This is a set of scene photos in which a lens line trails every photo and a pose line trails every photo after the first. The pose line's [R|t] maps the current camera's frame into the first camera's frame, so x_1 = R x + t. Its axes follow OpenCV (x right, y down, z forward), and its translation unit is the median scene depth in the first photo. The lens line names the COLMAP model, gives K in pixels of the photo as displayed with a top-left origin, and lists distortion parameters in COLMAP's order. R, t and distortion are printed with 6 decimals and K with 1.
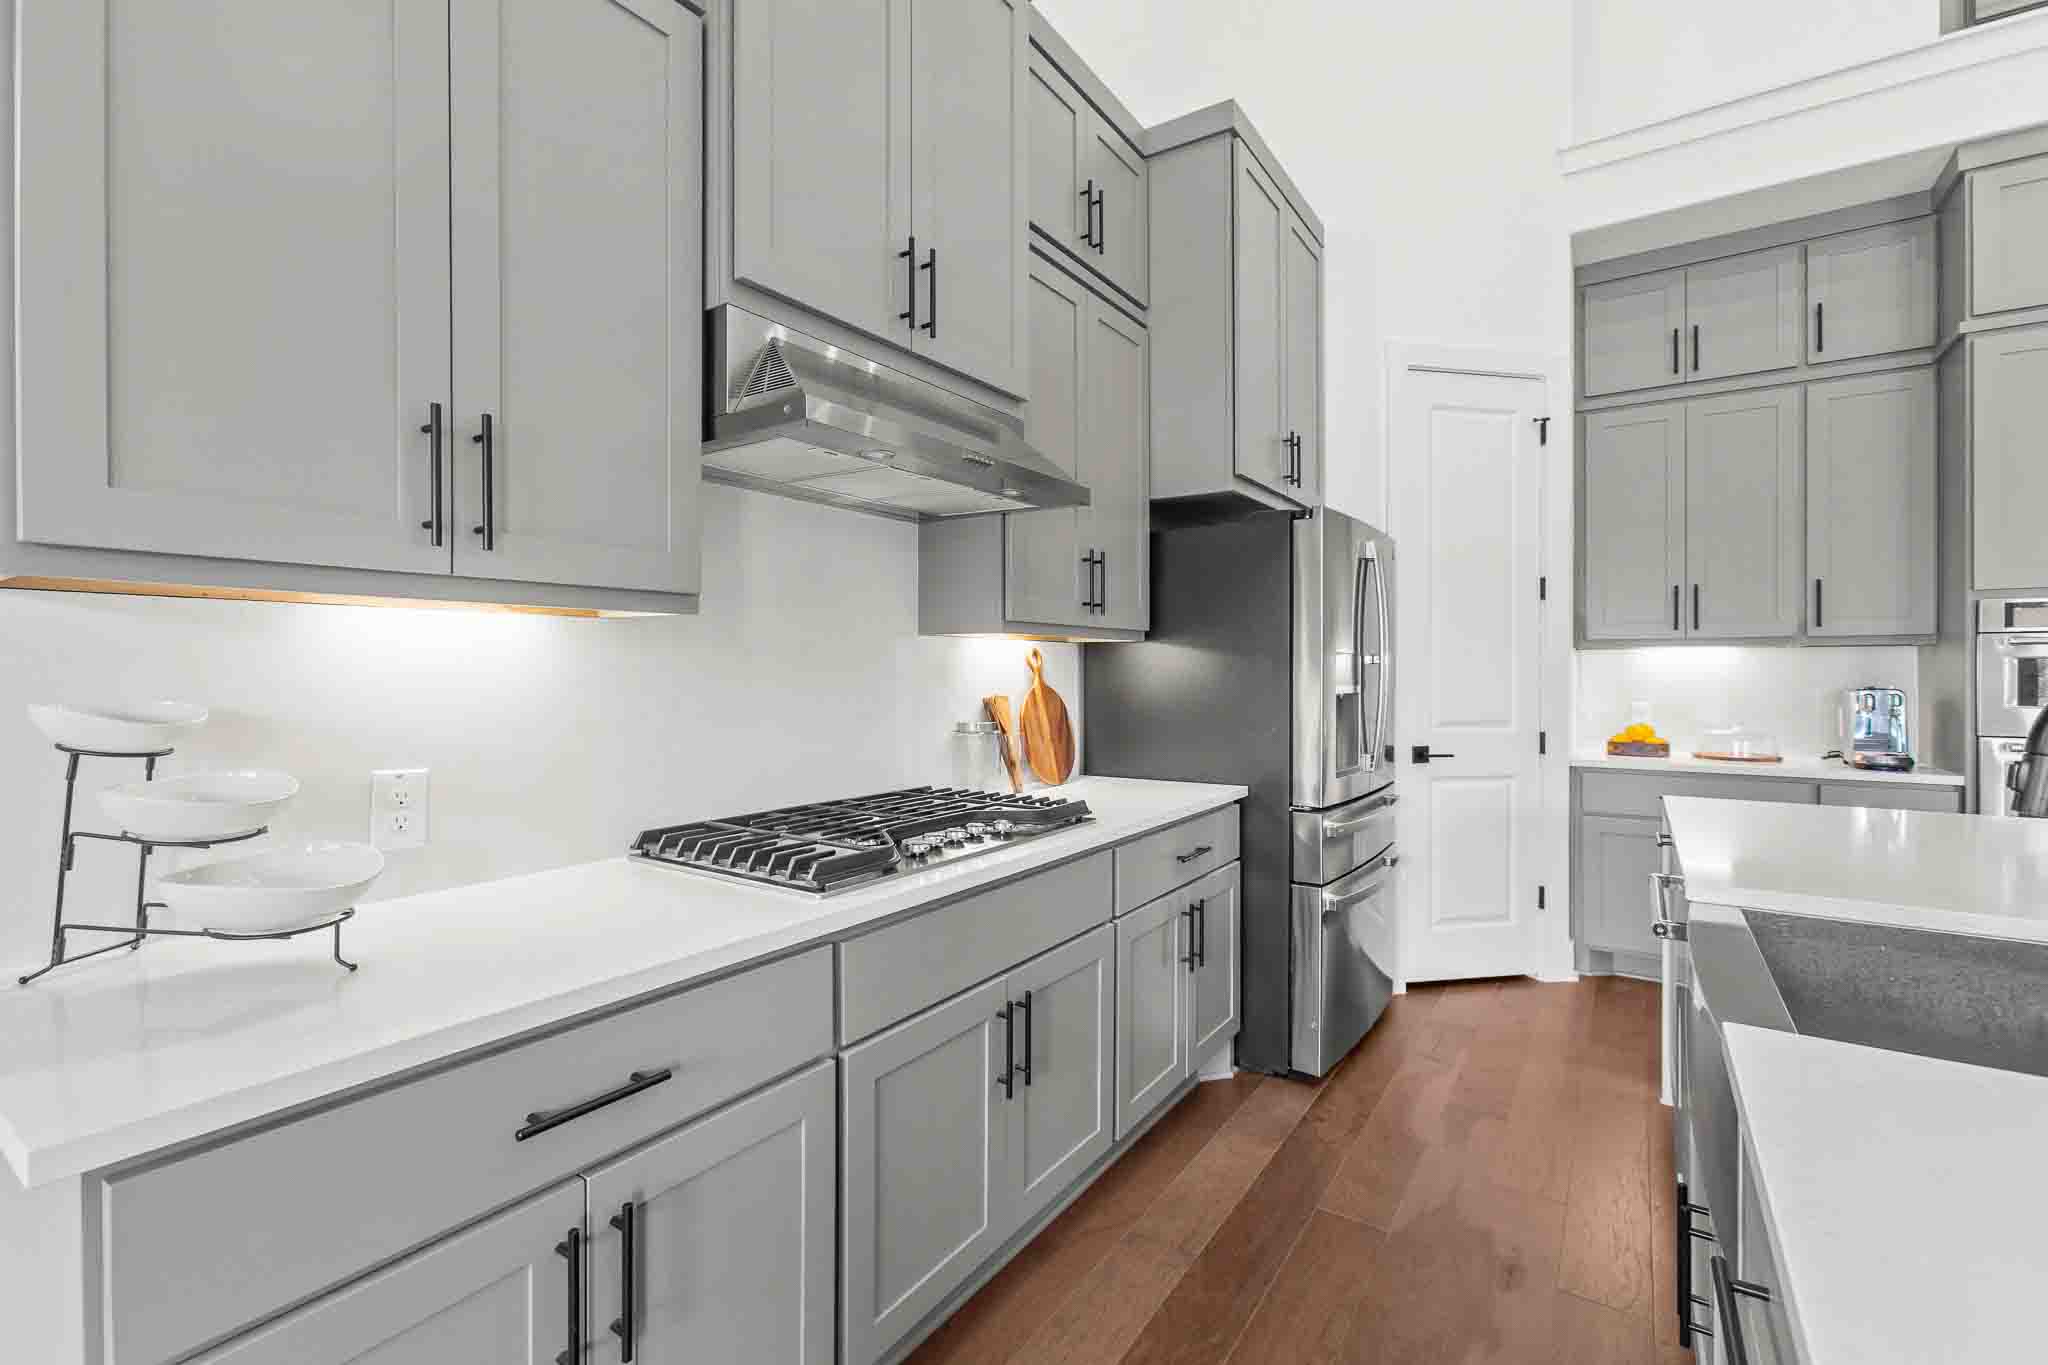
lens RADIAL K [[925.5, 0, 1012.6], [0, 925.5, 672.2], [0, 0, 1]] dist [-0.000952, 0.008989]
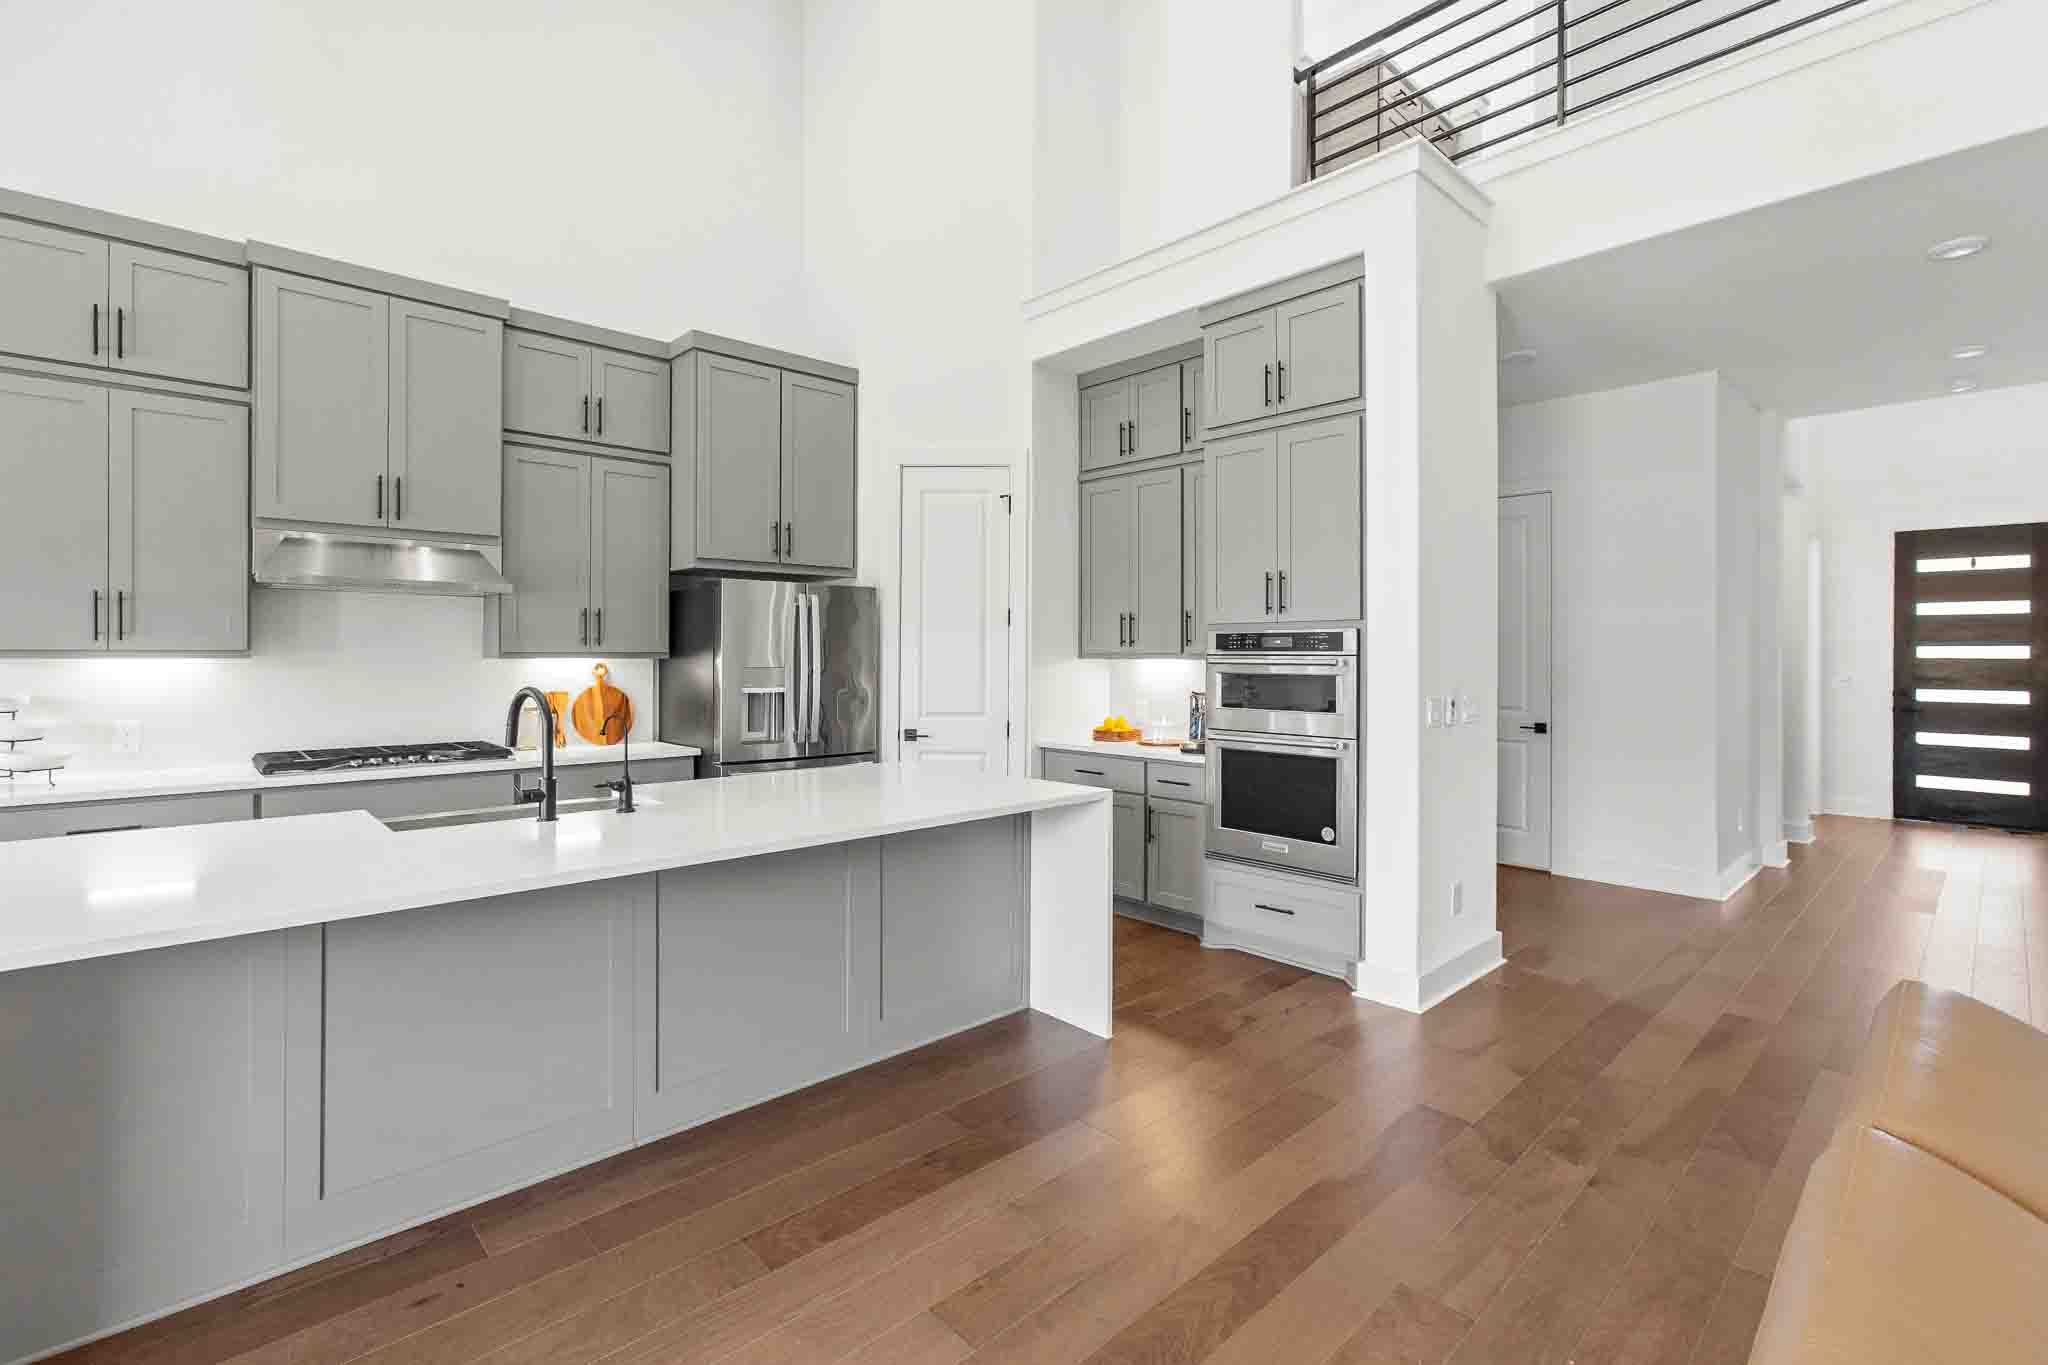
lens RADIAL K [[939.5, 0, 991.0], [0, 939.5, 656.6], [0, 0, 1]] dist [-0.000471, 0.000215]
pose [[0.971153, 0.004907, -0.238406, 0.995467], [-0.005145, 0.999987, -0.000376, -0.035407], [0.238401, 0.001591, 0.971165, -0.421398]]
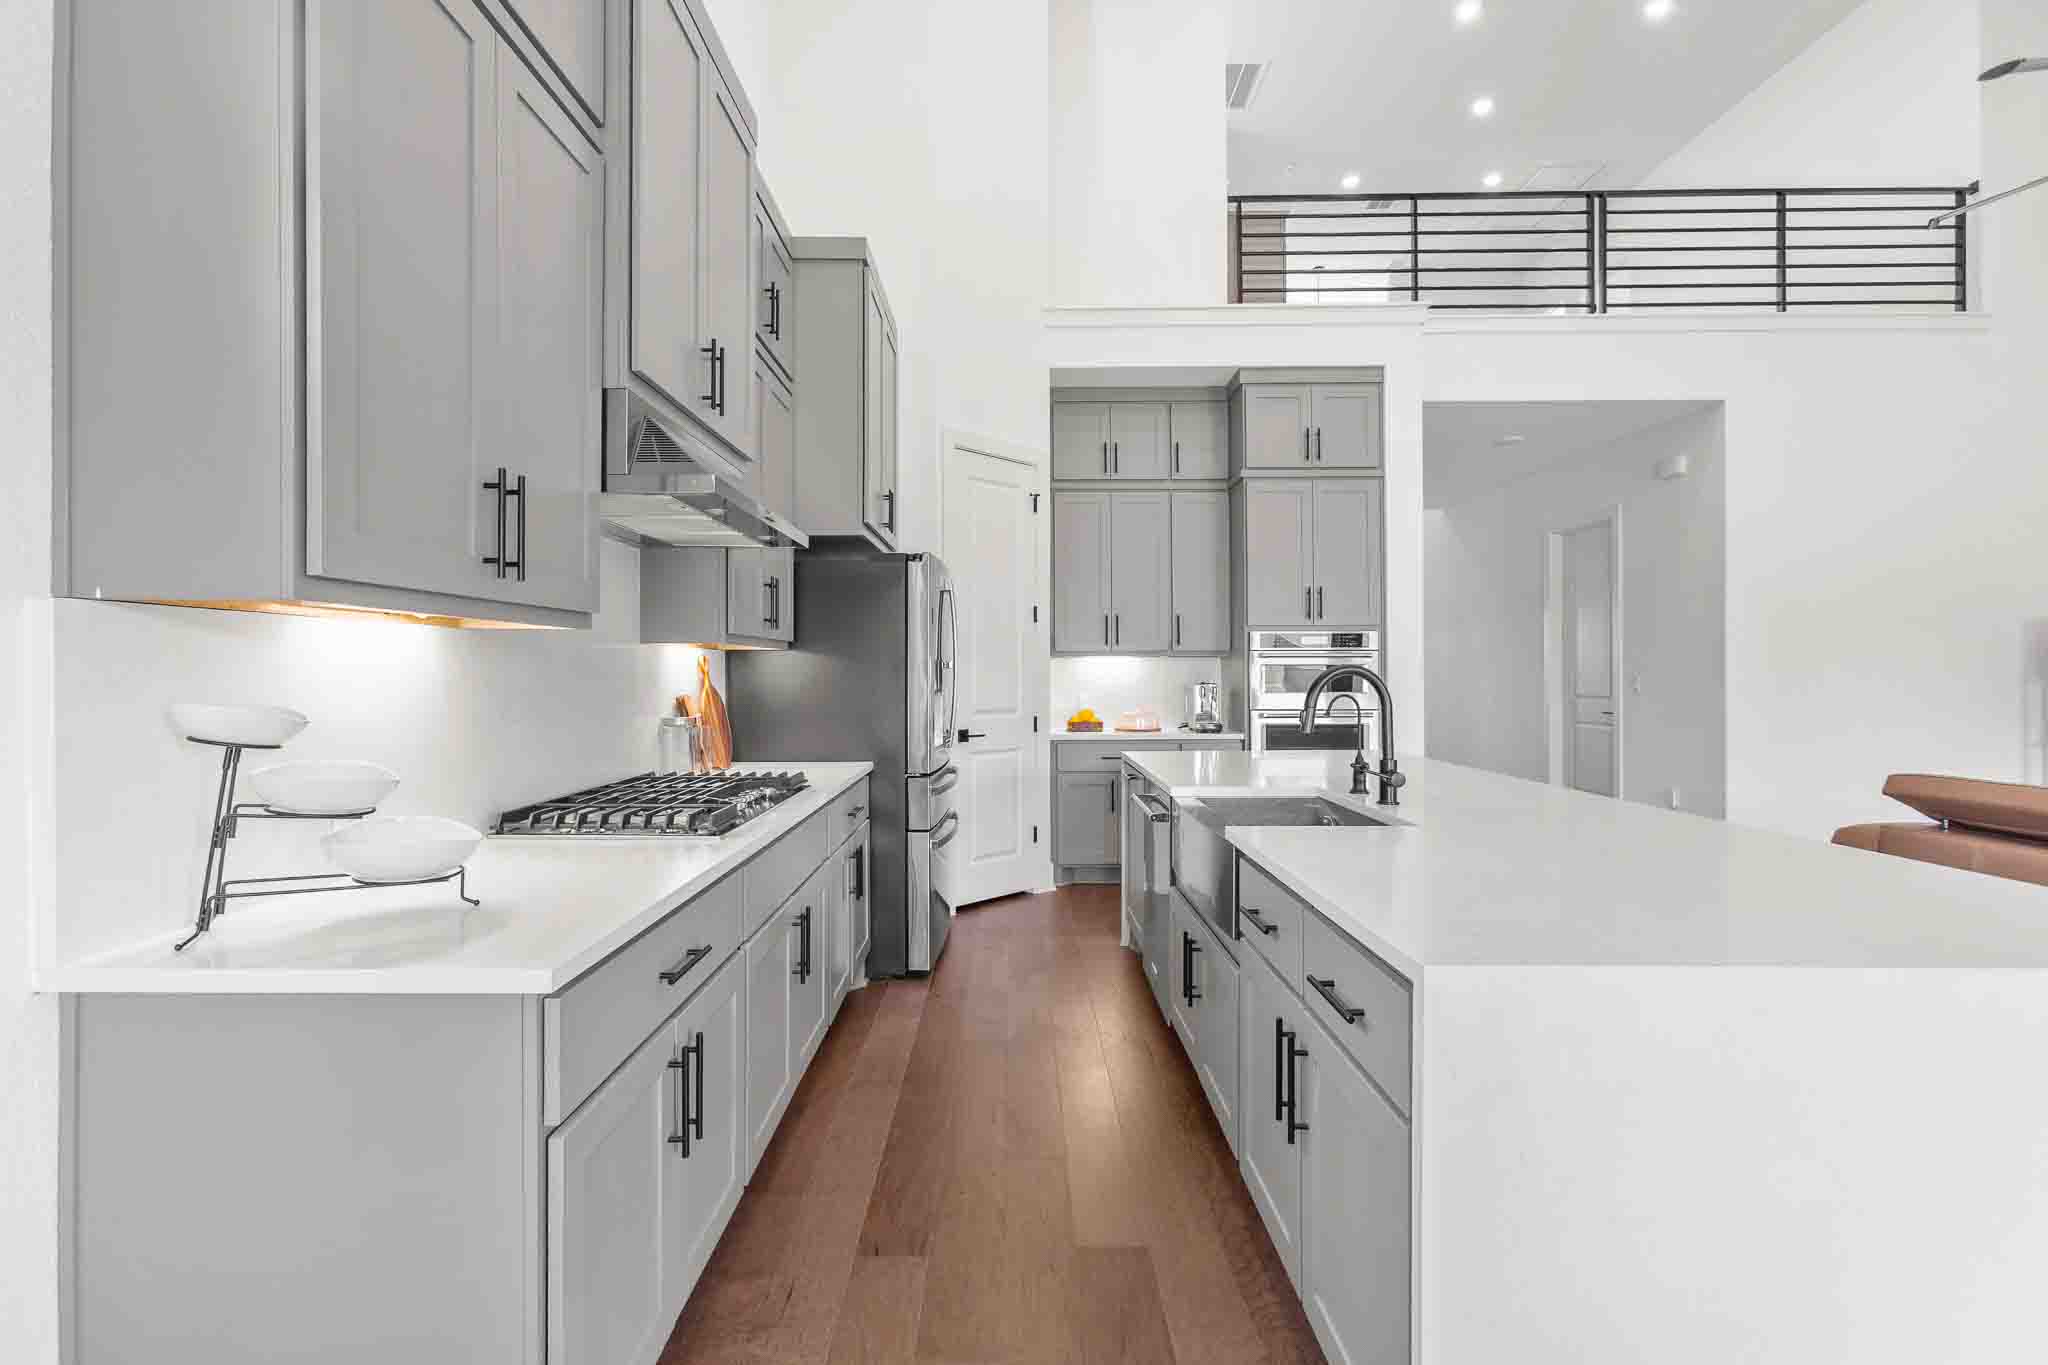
lens RADIAL K [[925.5, 0, 1012.6], [0, 925.5, 672.2], [0, 0, 1]] dist [-0.000952, 0.008989]
pose [[0.830473, -0.002440, 0.557053, -0.274031], [0.004192, 0.999989, -0.001869, -0.000194], [-0.557043, 0.003887, 0.830475, -0.171134]]
